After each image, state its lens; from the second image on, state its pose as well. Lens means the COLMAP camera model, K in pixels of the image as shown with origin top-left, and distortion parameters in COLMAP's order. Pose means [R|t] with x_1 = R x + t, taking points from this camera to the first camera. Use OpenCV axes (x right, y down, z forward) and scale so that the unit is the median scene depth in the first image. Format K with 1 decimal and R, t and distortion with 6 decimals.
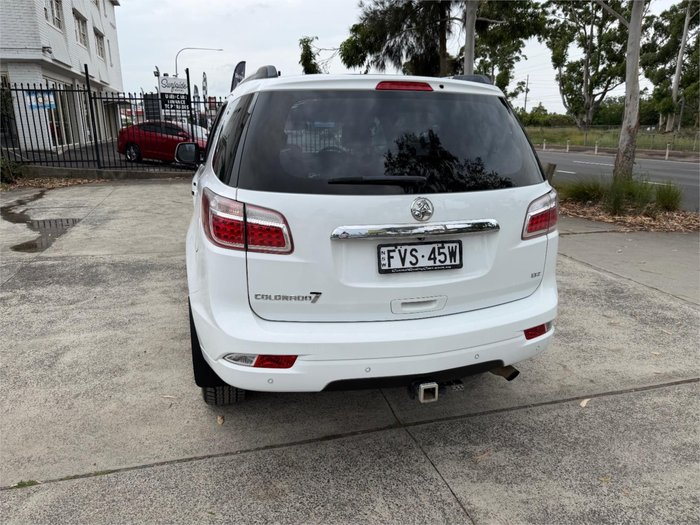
lens RADIAL K [[496.9, 0, 341.9], [0, 496.9, 264.4], [0, 0, 1]] dist [0.015865, -0.024644]
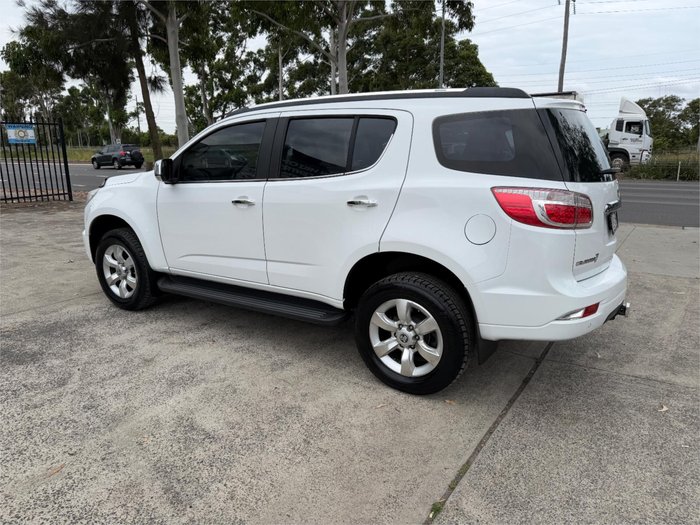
lens RADIAL K [[496.9, 0, 343.5], [0, 496.9, 265.7], [0, 0, 1]] dist [0.015865, -0.024644]
pose [[0.746355, -0.158450, 0.646412, -0.806489], [0.181284, 0.982922, 0.031623, -0.044861], [-0.640383, 0.093582, 0.762333, 0.215226]]
